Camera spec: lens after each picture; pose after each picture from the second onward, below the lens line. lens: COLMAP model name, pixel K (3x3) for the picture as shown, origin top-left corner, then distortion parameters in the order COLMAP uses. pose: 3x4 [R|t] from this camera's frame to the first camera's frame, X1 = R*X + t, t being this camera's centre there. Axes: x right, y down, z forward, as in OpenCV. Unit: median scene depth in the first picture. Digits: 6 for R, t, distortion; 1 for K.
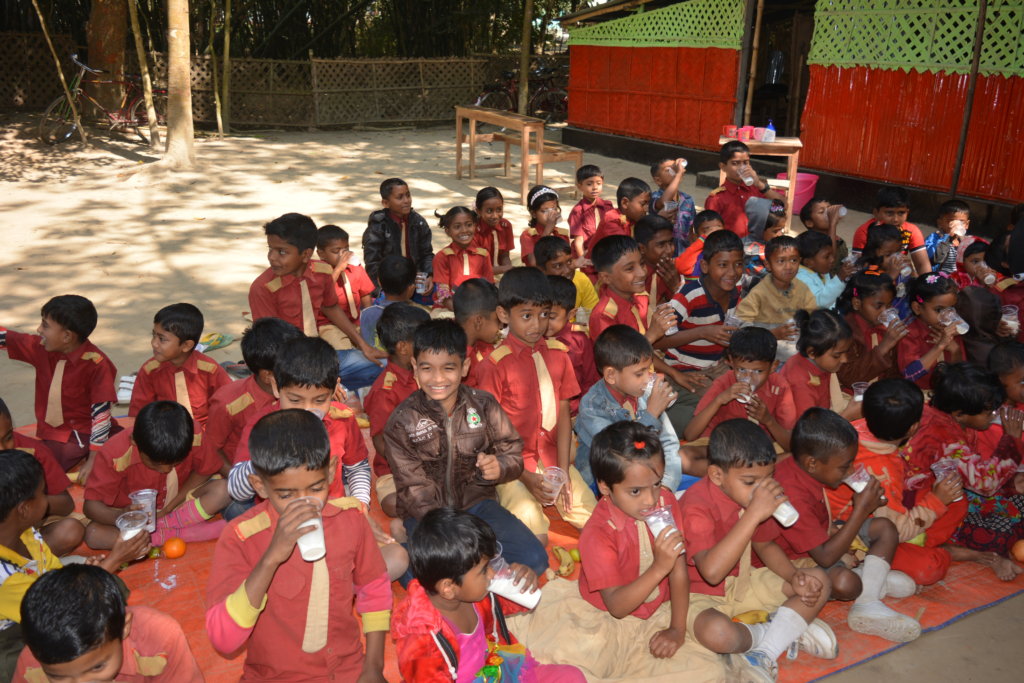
lens RADIAL K [[912.8, 0, 510.7], [0, 912.8, 337.7], [0, 0, 1]] dist [-0.023478, 0.006076]
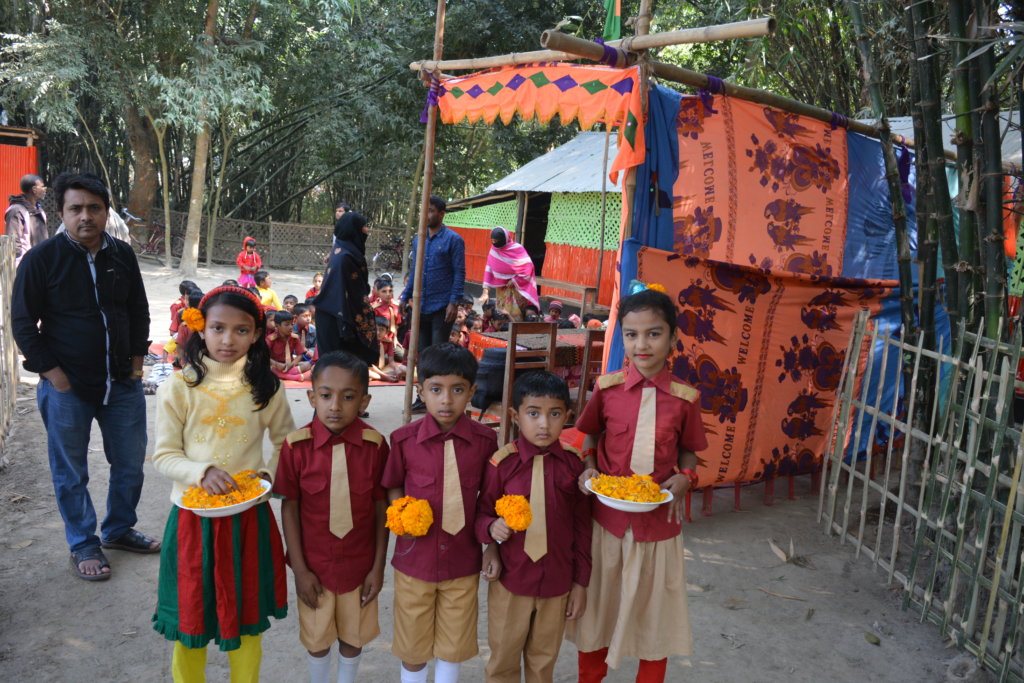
lens RADIAL K [[912.8, 0, 514.1], [0, 912.8, 344.6], [0, 0, 1]] dist [-0.023478, 0.006076]
pose [[0.995439, 0.060079, 0.074108, 0.118680], [-0.045592, 0.981936, -0.183637, 0.216129], [-0.083802, 0.179420, 0.980197, -0.677764]]
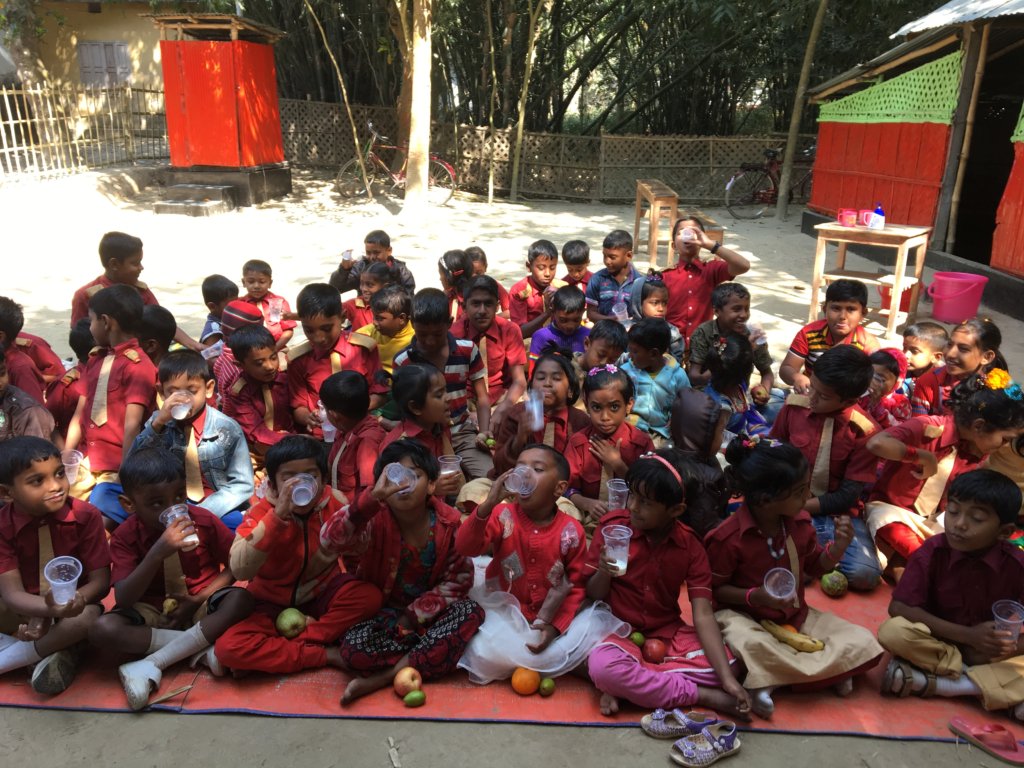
lens RADIAL K [[906.6, 0, 491.7], [0, 906.6, 377.4], [0, 0, 1]] dist [0.074613, -0.023248]
pose [[0.865110, 0.149105, -0.478907, 0.303930], [-0.171270, 0.985221, -0.002643, -0.010169], [0.471435, 0.084309, 0.877862, 0.061406]]
